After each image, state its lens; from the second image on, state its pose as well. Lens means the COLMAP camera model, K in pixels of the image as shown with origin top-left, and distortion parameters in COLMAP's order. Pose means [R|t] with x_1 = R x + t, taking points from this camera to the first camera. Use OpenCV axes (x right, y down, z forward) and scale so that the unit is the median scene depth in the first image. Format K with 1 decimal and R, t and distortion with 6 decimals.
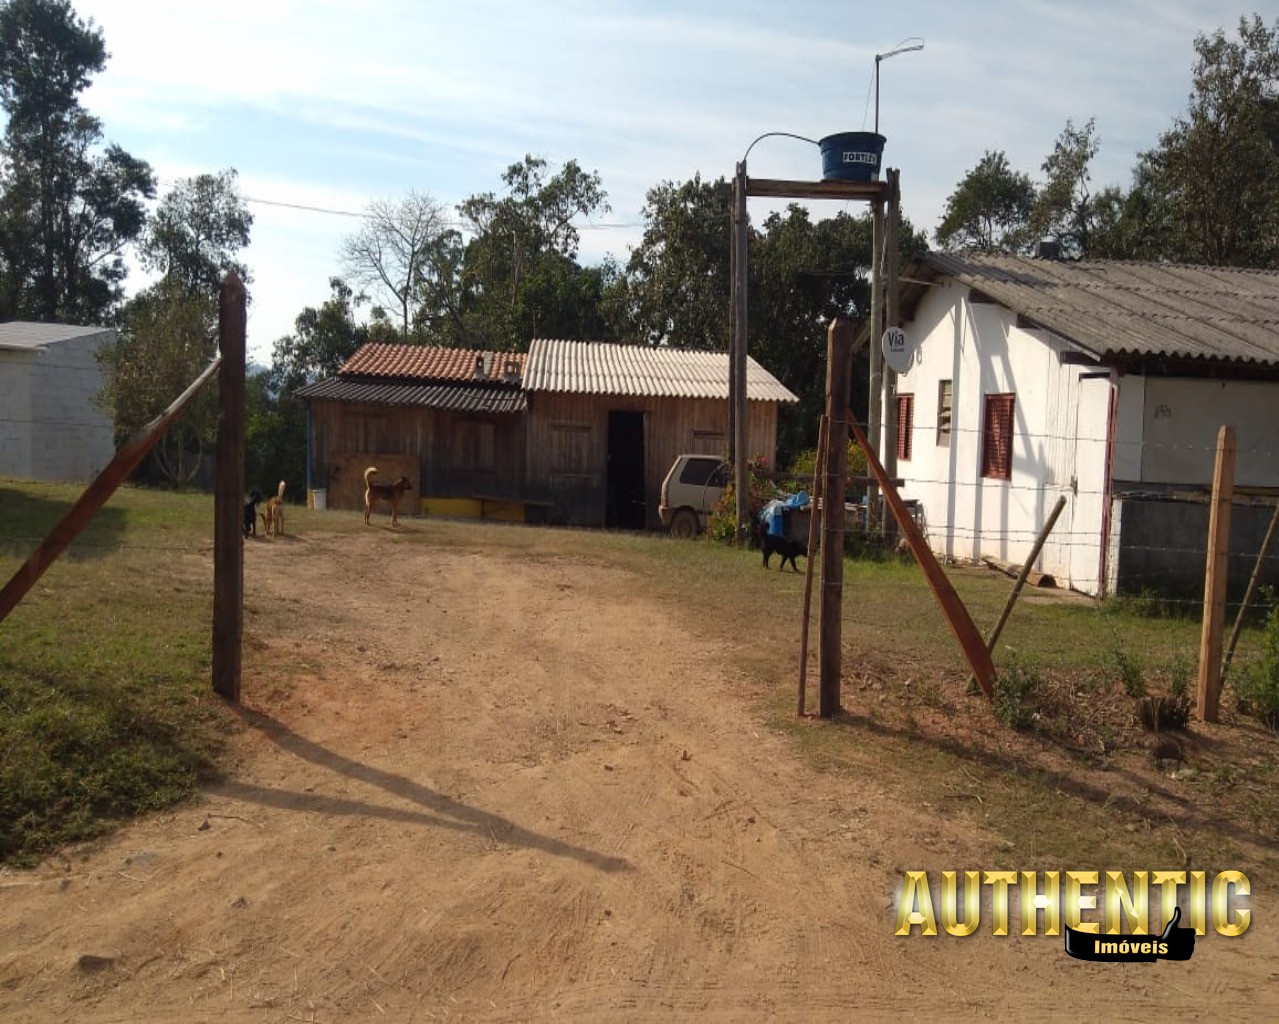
lens RADIAL K [[1016.5, 0, 589.5], [0, 1016.5, 508.1], [0, 0, 1]] dist [0.040928, -0.055635]
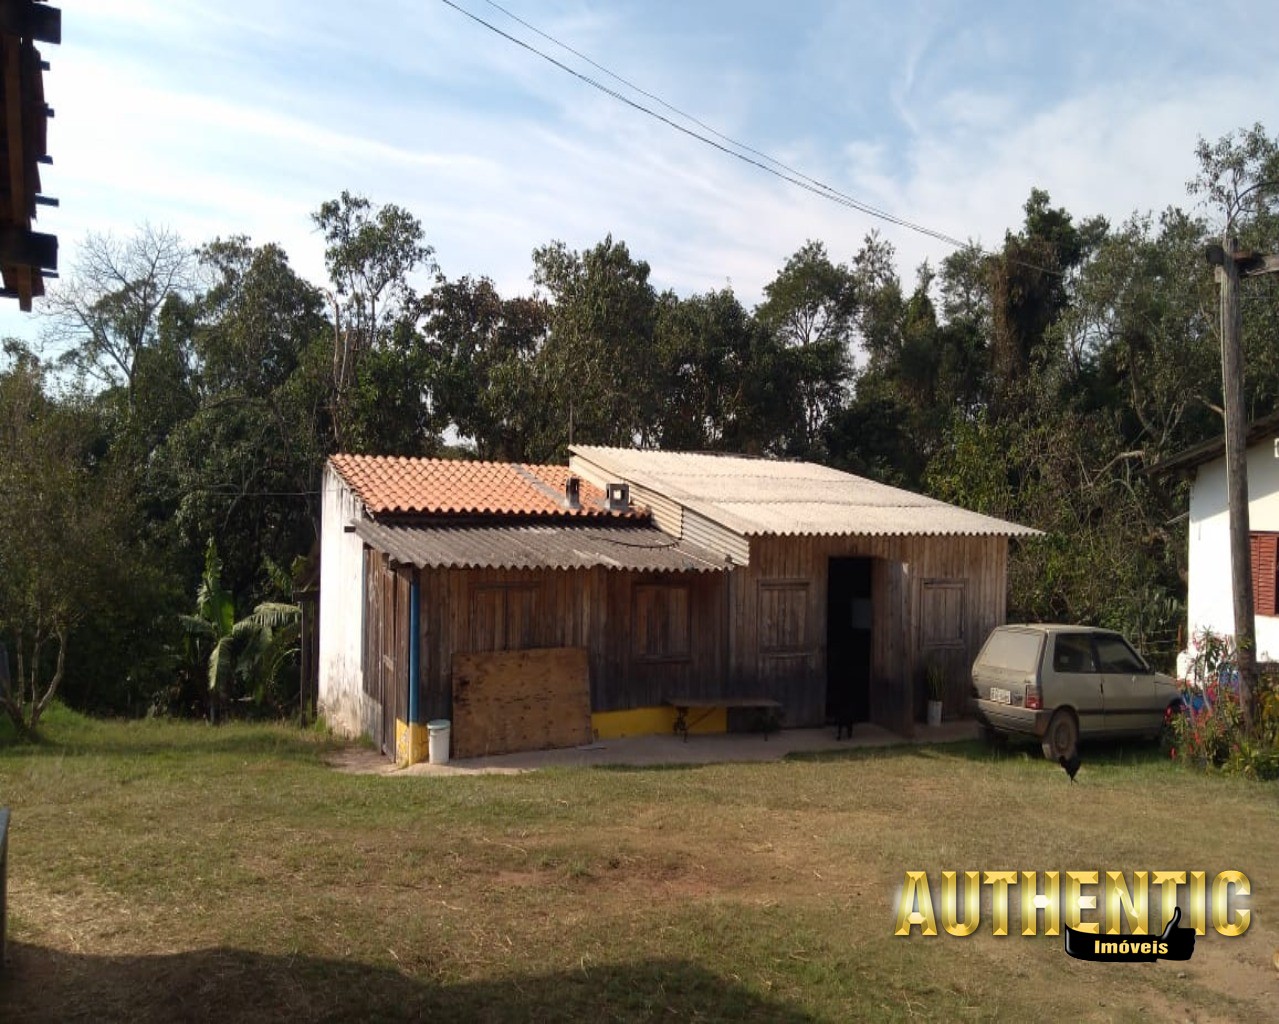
lens RADIAL K [[1016.5, 0, 589.5], [0, 1016.5, 508.1], [0, 0, 1]] dist [0.040928, -0.055635]
pose [[0.900946, -0.028578, 0.432990, -0.234108], [0.059416, 0.996555, -0.057855, -0.054584], [-0.429845, 0.077851, 0.899540, 0.251429]]
